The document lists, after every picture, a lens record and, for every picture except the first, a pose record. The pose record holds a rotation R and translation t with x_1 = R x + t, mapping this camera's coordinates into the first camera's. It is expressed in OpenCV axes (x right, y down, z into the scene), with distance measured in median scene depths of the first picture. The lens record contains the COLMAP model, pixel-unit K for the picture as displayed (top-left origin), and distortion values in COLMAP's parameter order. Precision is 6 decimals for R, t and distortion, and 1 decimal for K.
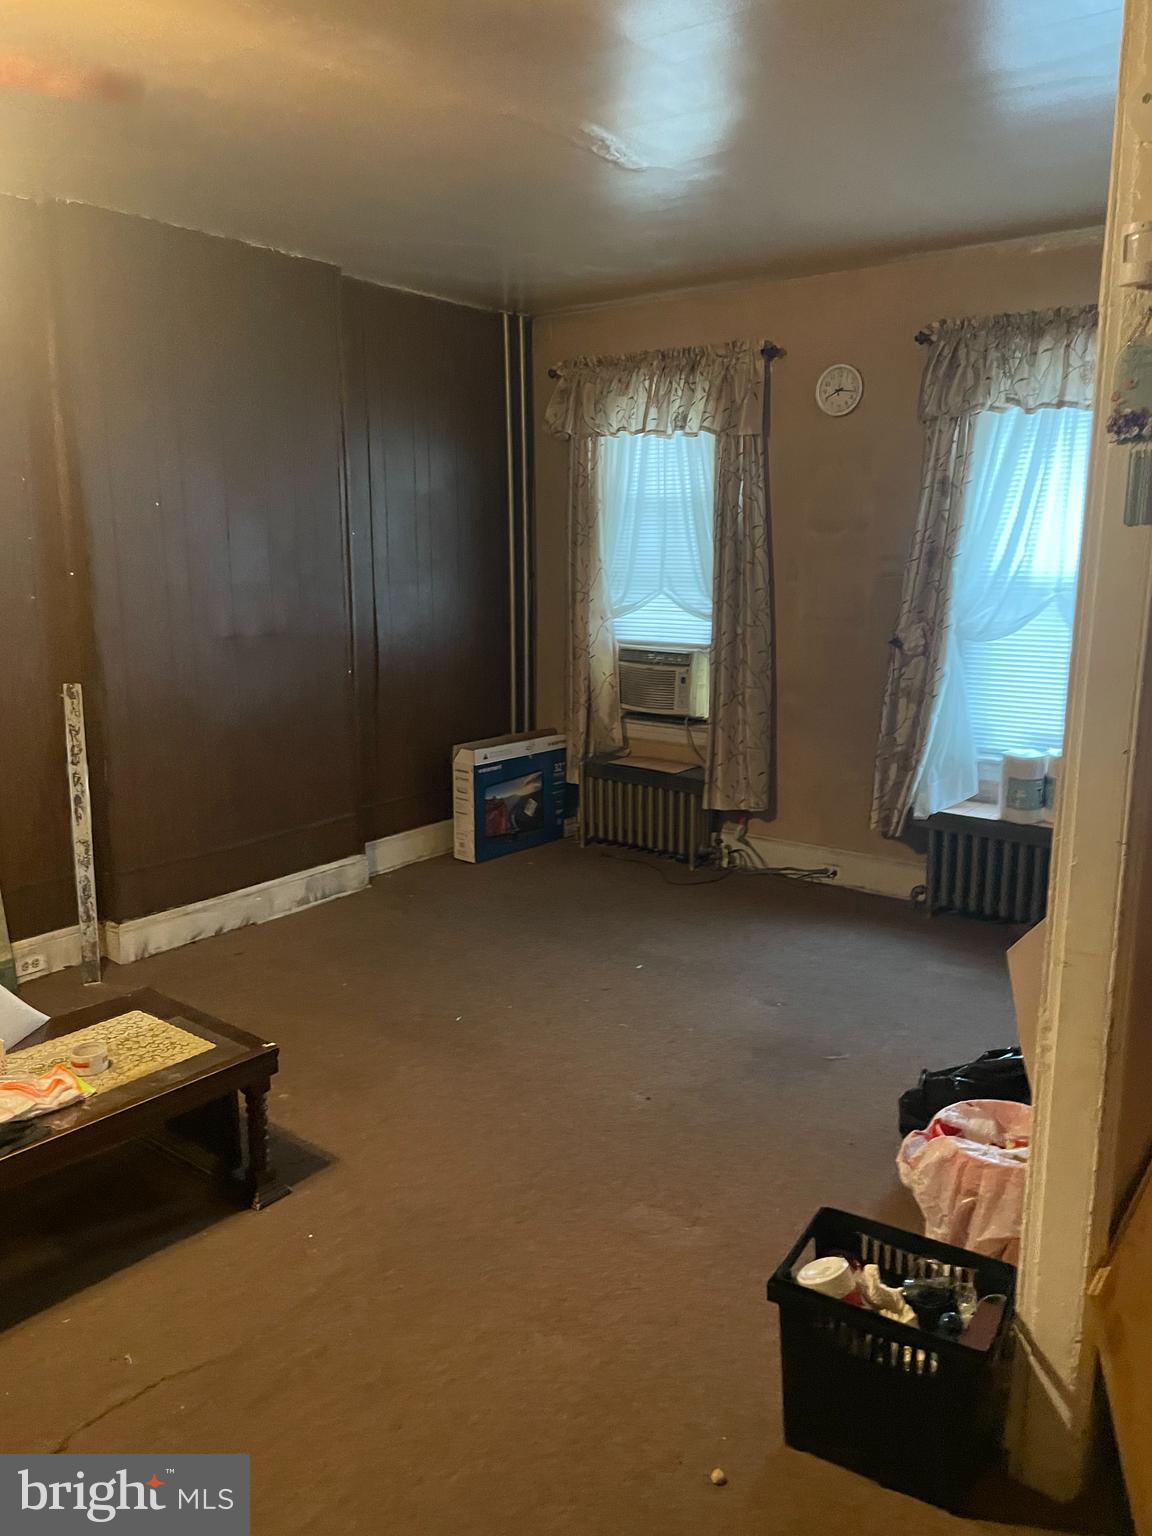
lens RADIAL K [[1103.5, 0, 576.0], [0, 1103.5, 768.0], [0, 0, 1]] dist [0.001026, -0.001507]
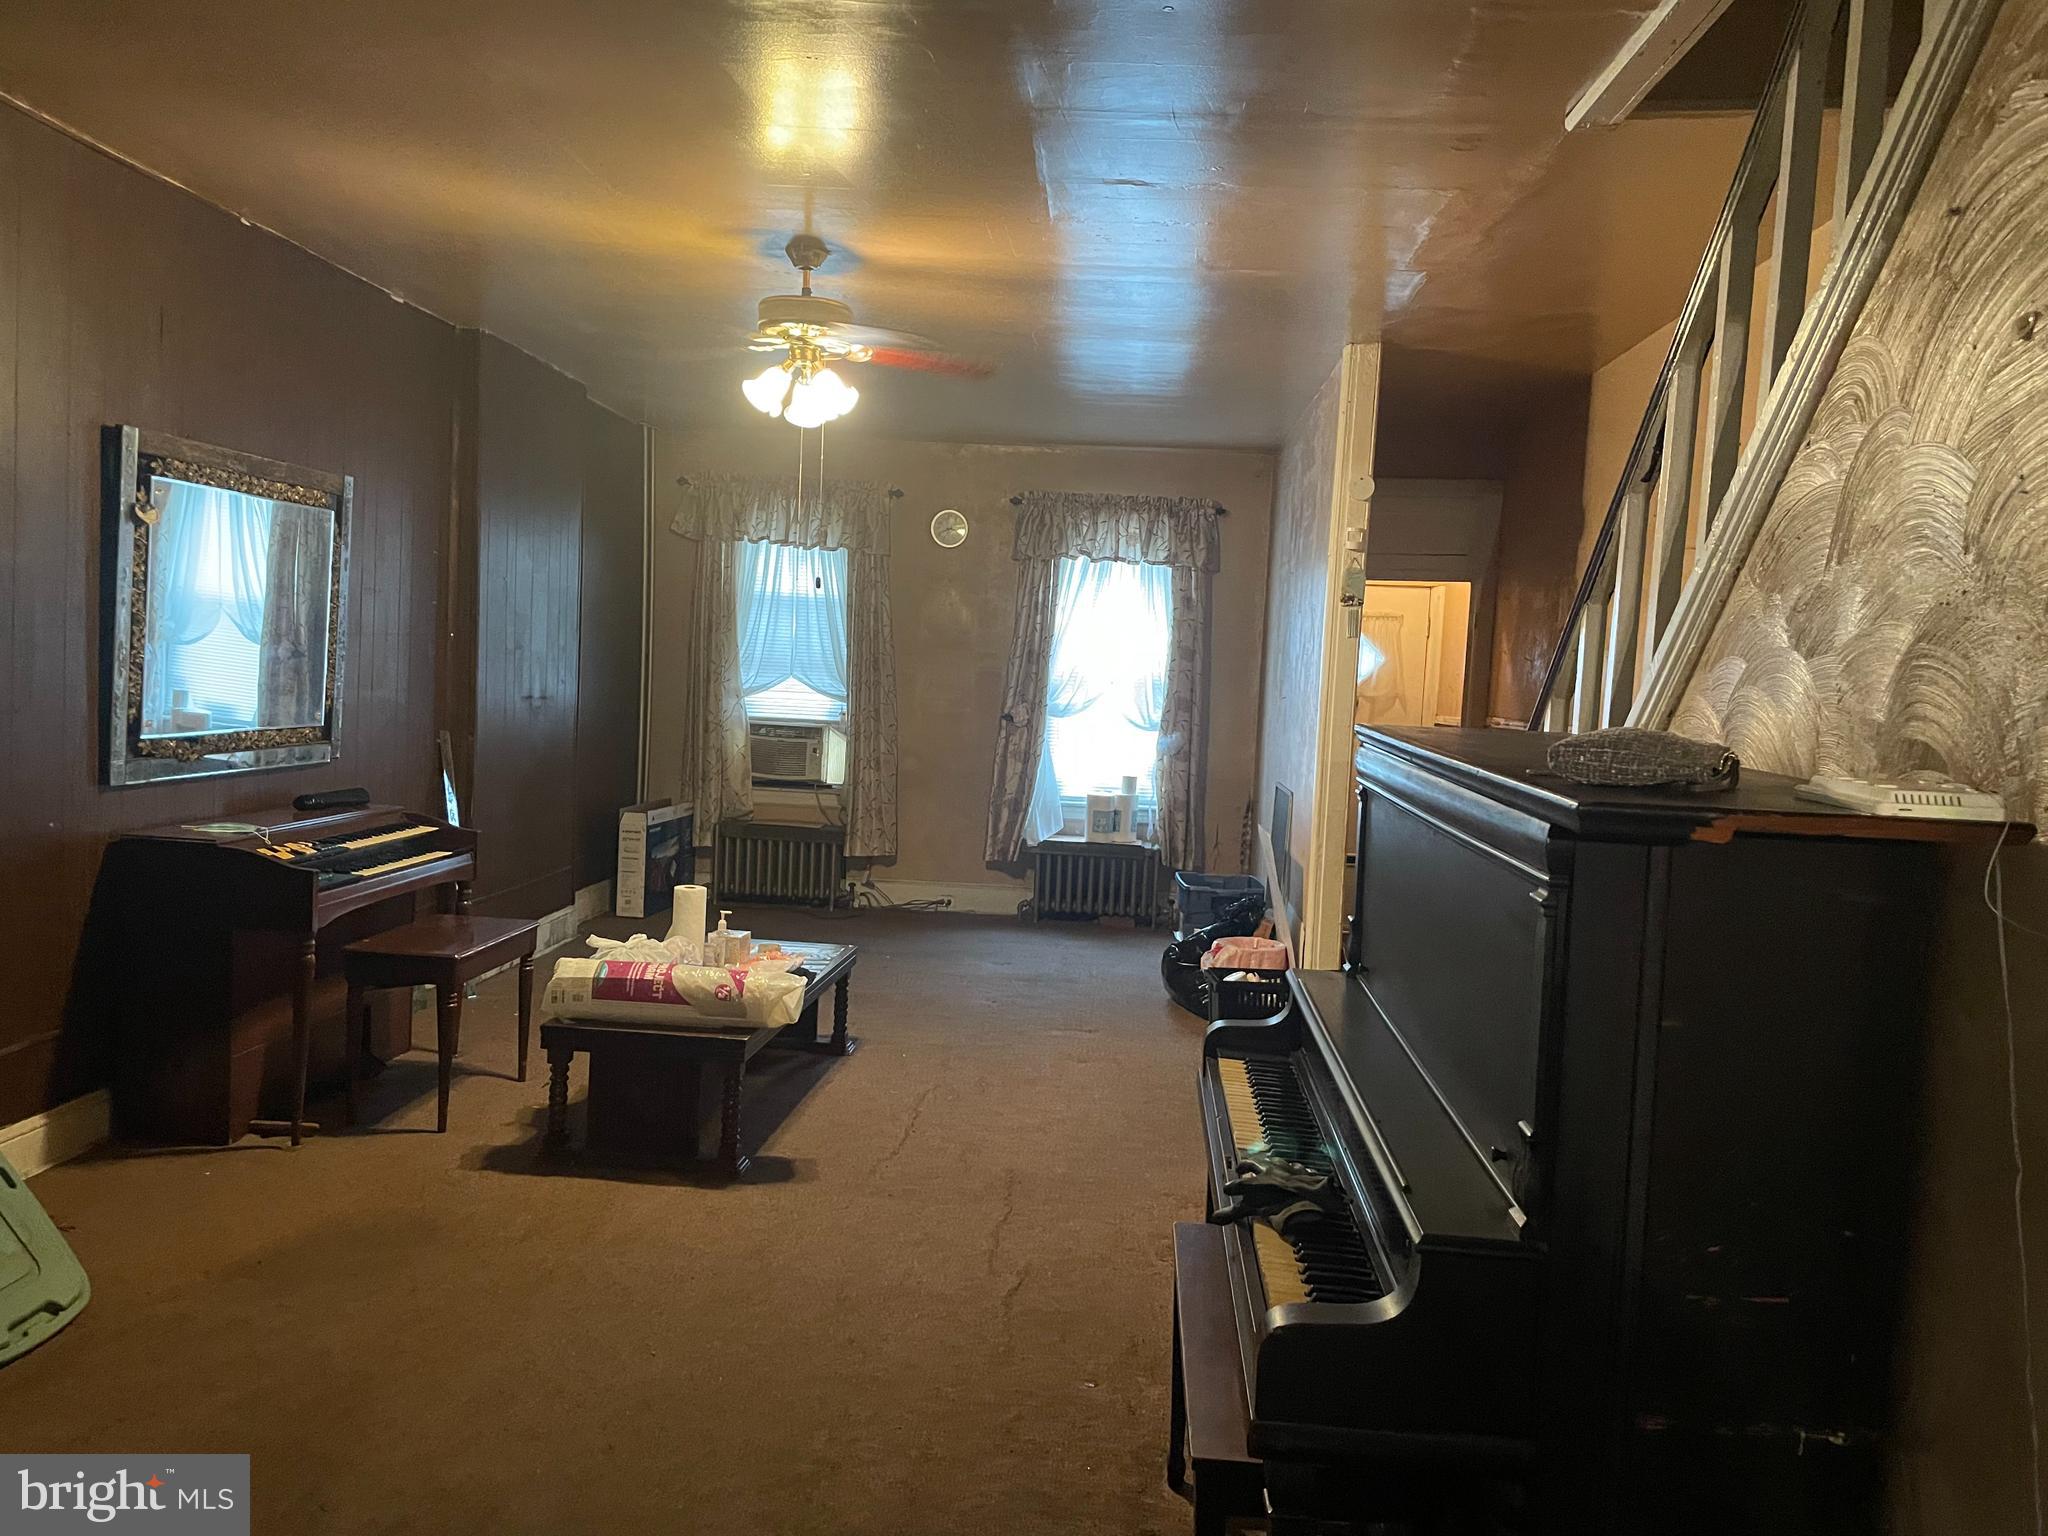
lens RADIAL K [[1471.3, 0, 1024.0], [0, 1471.3, 768.0], [0, 0, 1]] dist [0.001026, -0.001507]
pose [[0.821360, 0.006058, 0.570378, -0.632275], [0.065439, 0.992341, -0.104774, 0.121541], [-0.566644, 0.123382, 0.814672, -0.413223]]
